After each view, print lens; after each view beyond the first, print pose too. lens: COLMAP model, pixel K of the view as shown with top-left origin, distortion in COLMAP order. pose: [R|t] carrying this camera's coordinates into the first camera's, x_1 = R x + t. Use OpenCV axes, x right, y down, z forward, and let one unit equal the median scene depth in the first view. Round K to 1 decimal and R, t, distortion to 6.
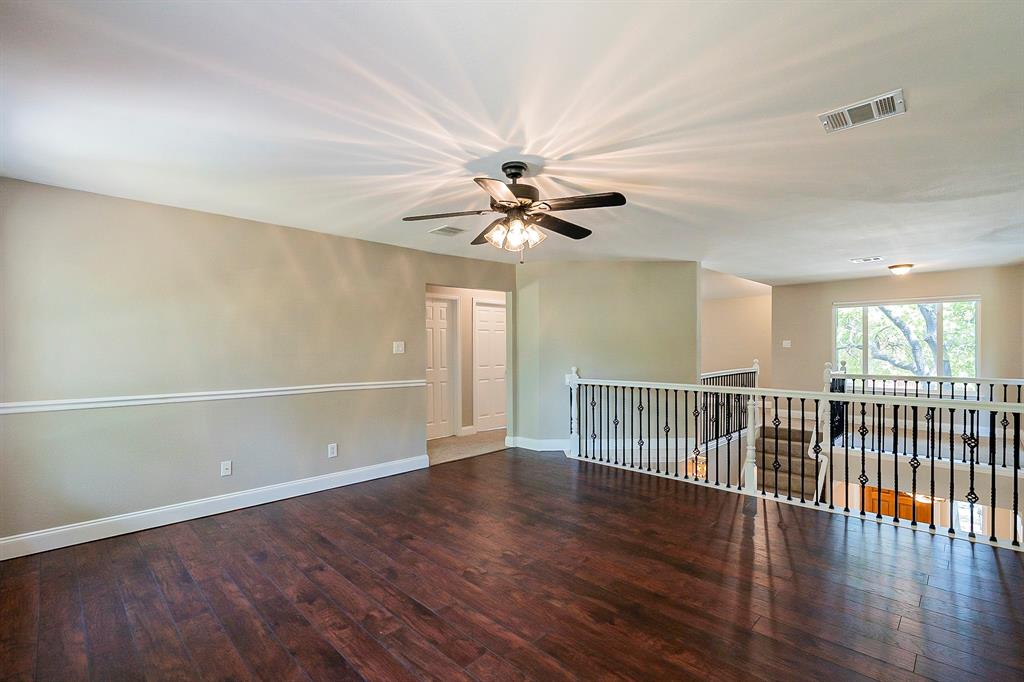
lens RADIAL K [[465.0, 0, 511.9], [0, 465.0, 345.7], [0, 0, 1]] dist [-0.001154, 0.001576]
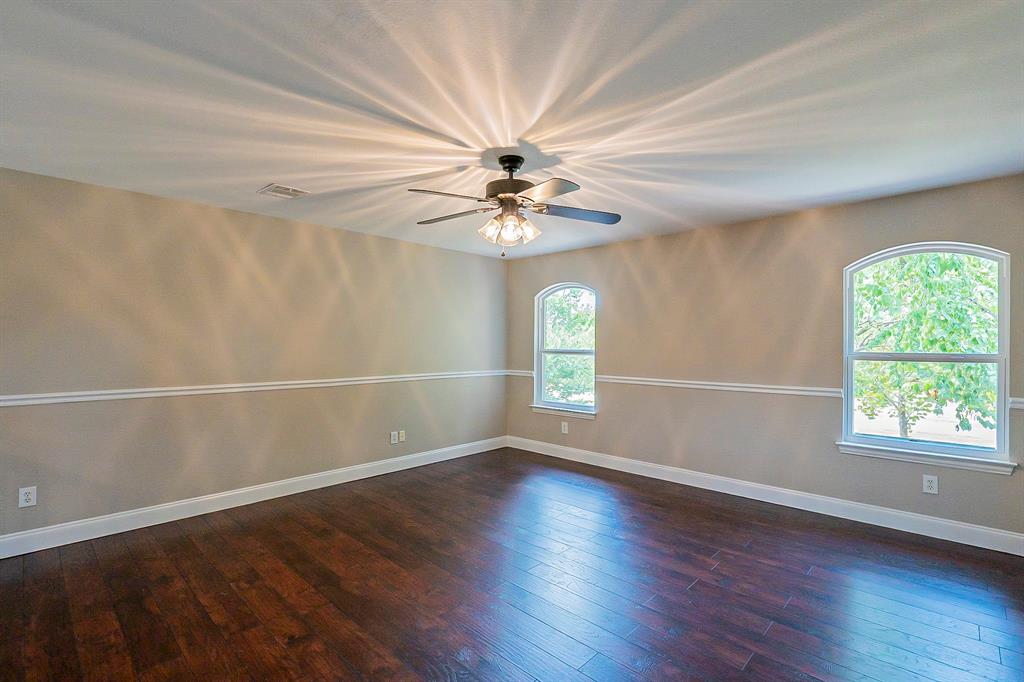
lens RADIAL K [[465.0, 0, 512.9], [0, 465.0, 343.9], [0, 0, 1]] dist [-0.001154, 0.001576]
pose [[-0.999761, 0.003038, -0.021663, 0.023838], [0.003046, 0.999995, -0.000328, -0.000123], [0.021662, -0.000394, -0.999765, 1.967804]]
